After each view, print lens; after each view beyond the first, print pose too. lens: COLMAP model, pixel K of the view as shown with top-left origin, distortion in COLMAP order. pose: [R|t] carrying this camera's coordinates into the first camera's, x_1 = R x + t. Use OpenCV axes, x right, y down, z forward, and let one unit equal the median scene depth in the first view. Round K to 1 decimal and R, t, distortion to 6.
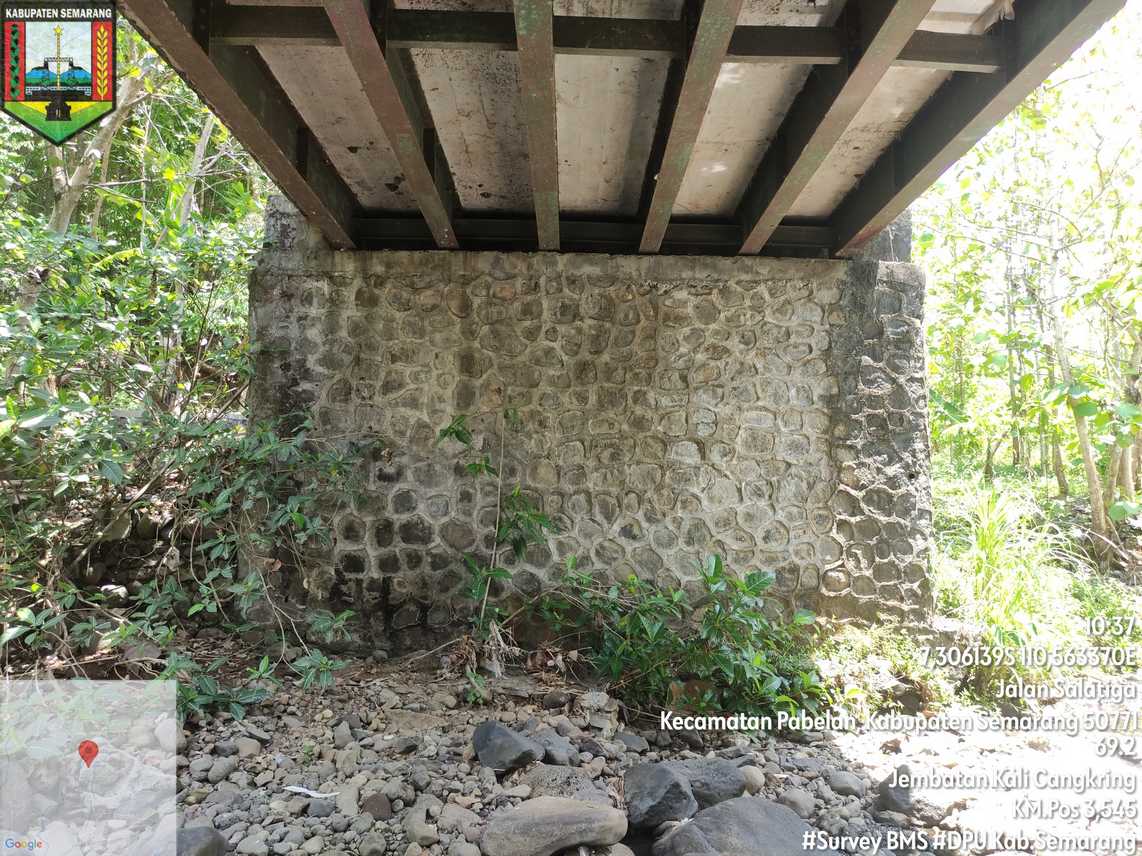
lens RADIAL K [[841.2, 0, 569.1], [0, 841.2, 424.4], [0, 0, 1]] dist [0.053738, -0.057451]
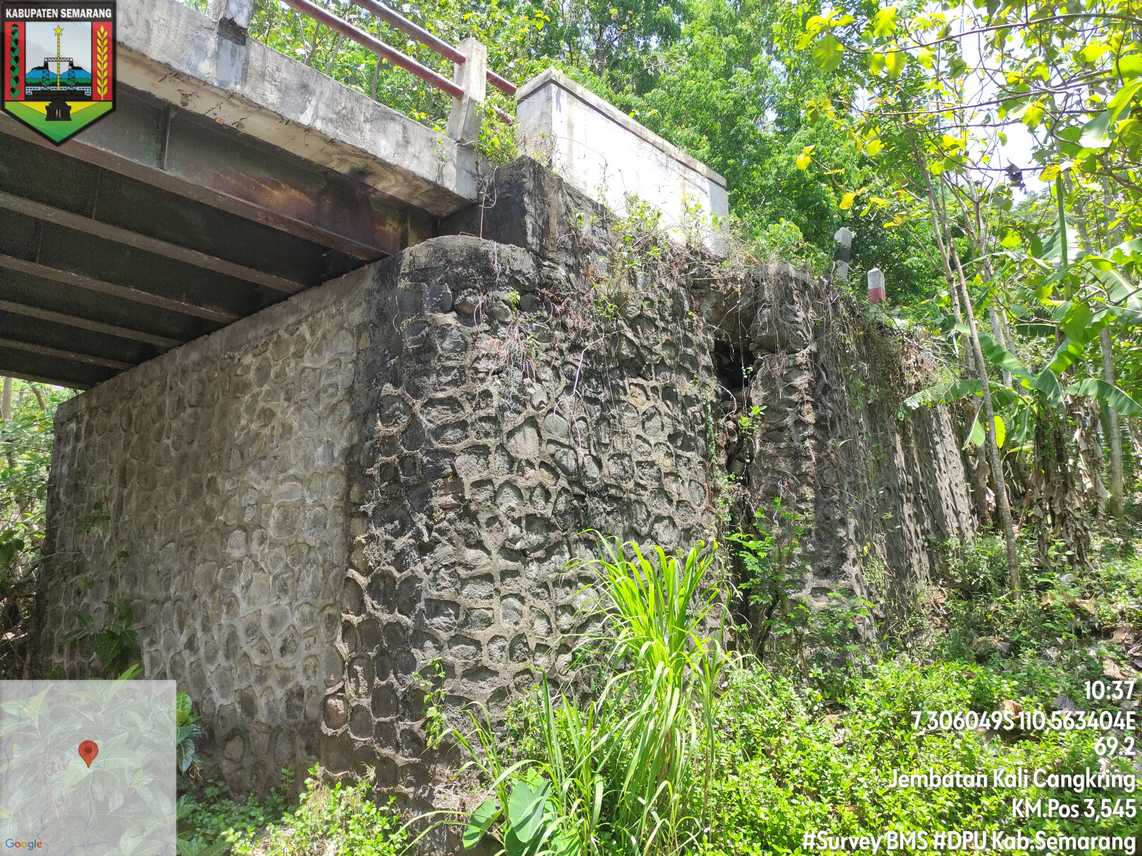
lens RADIAL K [[841.2, 0, 569.1], [0, 841.2, 424.4], [0, 0, 1]] dist [0.053738, -0.057451]
pose [[0.726552, -0.180484, -0.662984, 0.941914], [0.090446, 0.981611, -0.168105, 0.087141], [0.681133, 0.062173, 0.729515, 0.604295]]
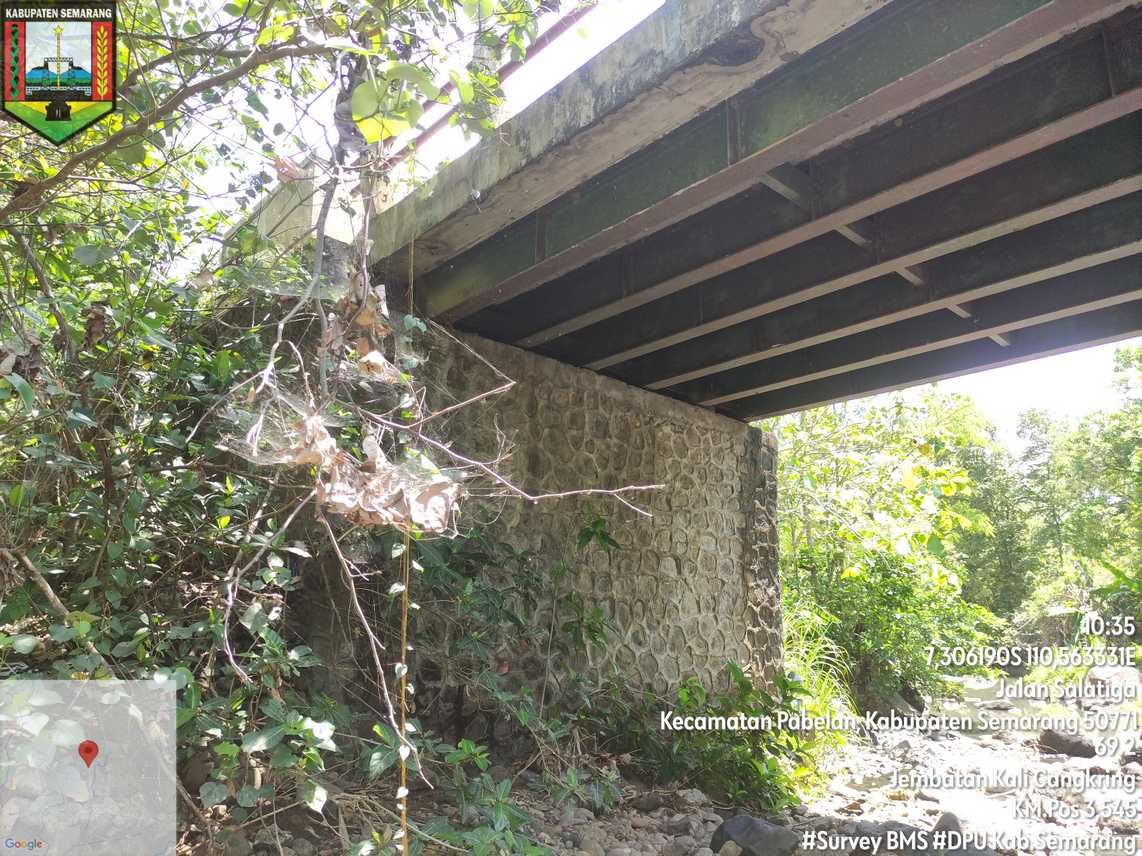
lens RADIAL K [[841.2, 0, 569.1], [0, 841.2, 424.4], [0, 0, 1]] dist [0.053738, -0.057451]
pose [[0.753762, 0.172683, 0.634053, -0.716015], [-0.087015, 0.982588, -0.164162, 0.042396], [-0.651361, 0.068567, 0.755664, 0.211350]]
